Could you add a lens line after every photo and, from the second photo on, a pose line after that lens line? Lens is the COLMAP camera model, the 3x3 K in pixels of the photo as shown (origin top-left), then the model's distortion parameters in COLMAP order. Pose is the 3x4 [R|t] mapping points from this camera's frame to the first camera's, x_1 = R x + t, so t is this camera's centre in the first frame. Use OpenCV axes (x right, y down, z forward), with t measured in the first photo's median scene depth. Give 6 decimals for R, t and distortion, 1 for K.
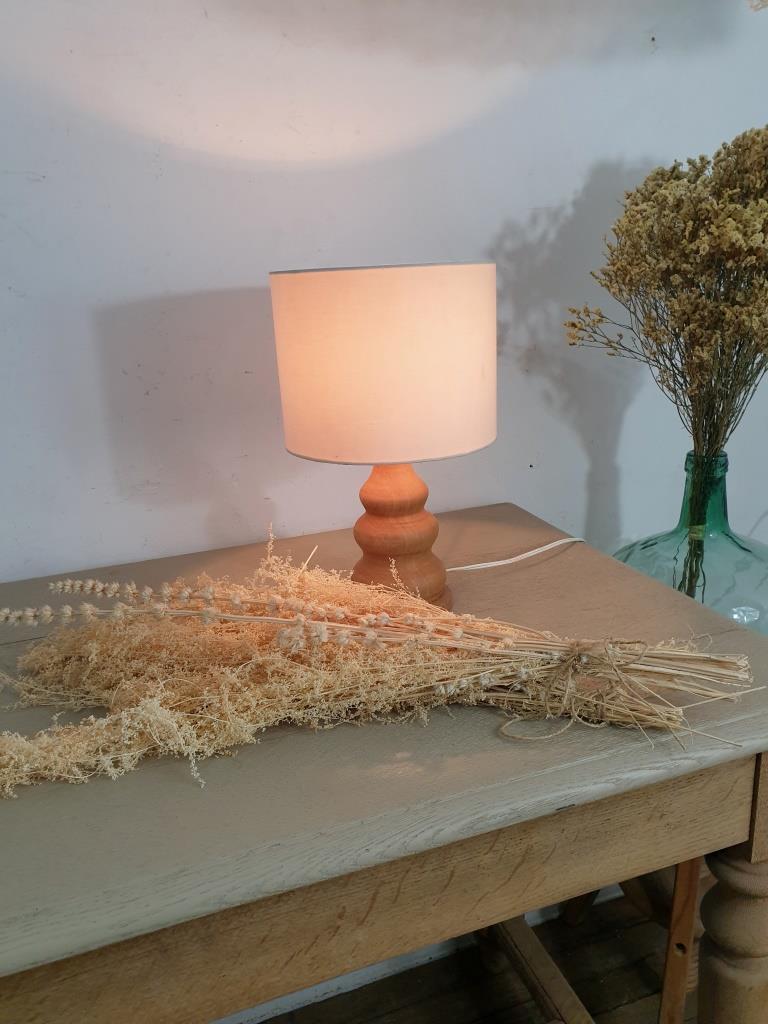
lens RADIAL K [[767.5, 0, 382.0], [0, 767.5, 475.5], [0, 0, 1]] dist [0.000155, -0.000273]
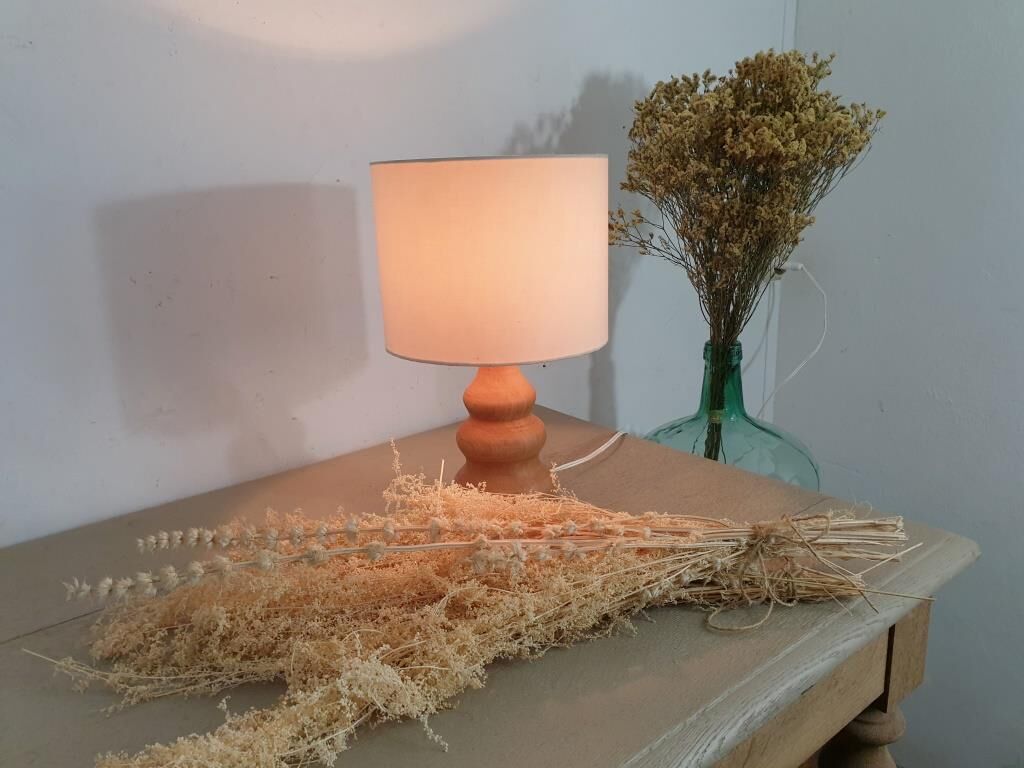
lens RADIAL K [[767.5, 0, 511.8], [0, 767.5, 342.7], [0, 0, 1]] dist [0.000155, -0.000273]
pose [[0.942522, -0.049478, 0.330461, -0.350602], [0.068333, 0.996616, -0.045678, 0.000227], [-0.327083, 0.065634, 0.942714, 0.122734]]
